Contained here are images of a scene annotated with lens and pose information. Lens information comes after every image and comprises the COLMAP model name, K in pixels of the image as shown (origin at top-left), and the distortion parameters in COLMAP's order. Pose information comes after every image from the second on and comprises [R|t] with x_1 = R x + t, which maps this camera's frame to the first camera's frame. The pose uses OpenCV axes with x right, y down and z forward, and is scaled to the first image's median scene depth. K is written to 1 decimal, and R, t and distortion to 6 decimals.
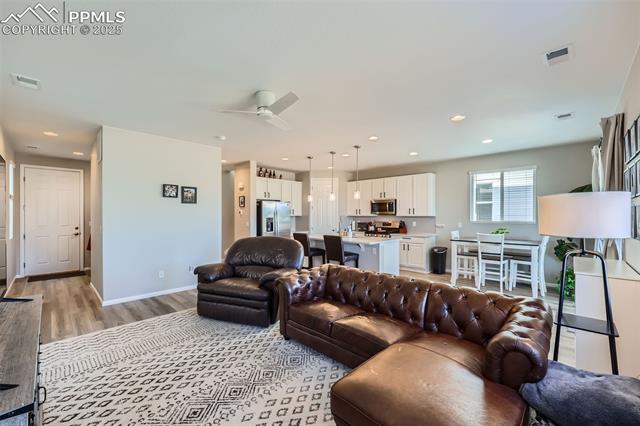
lens RADIAL K [[262.2, 0, 320.0], [0, 262.2, 213.0], [0, 0, 1]] dist [0.000465, 0.000144]
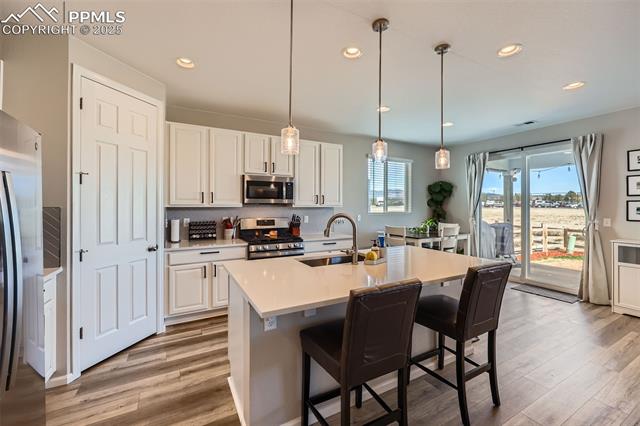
lens RADIAL K [[263.3, 0, 321.2], [0, 263.3, 206.5], [0, 0, 1]] dist [0.000082, 0.000098]
pose [[0.290385, -0.001927, 0.956908, -0.244270], [-0.009527, 0.999943, 0.004905, 0.006810], [-0.956862, -0.010541, 0.290350, 0.785423]]
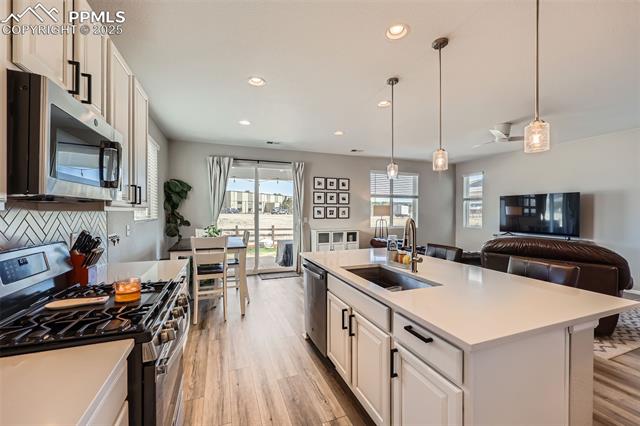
lens RADIAL K [[263.3, 0, 321.2], [0, 263.3, 206.5], [0, 0, 1]] dist [0.000082, 0.000098]
pose [[-0.910279, 0.002954, 0.413985, 0.040434], [-0.006803, 0.999733, -0.022092, 0.010519], [-0.413939, -0.022927, -0.910016, 1.138212]]
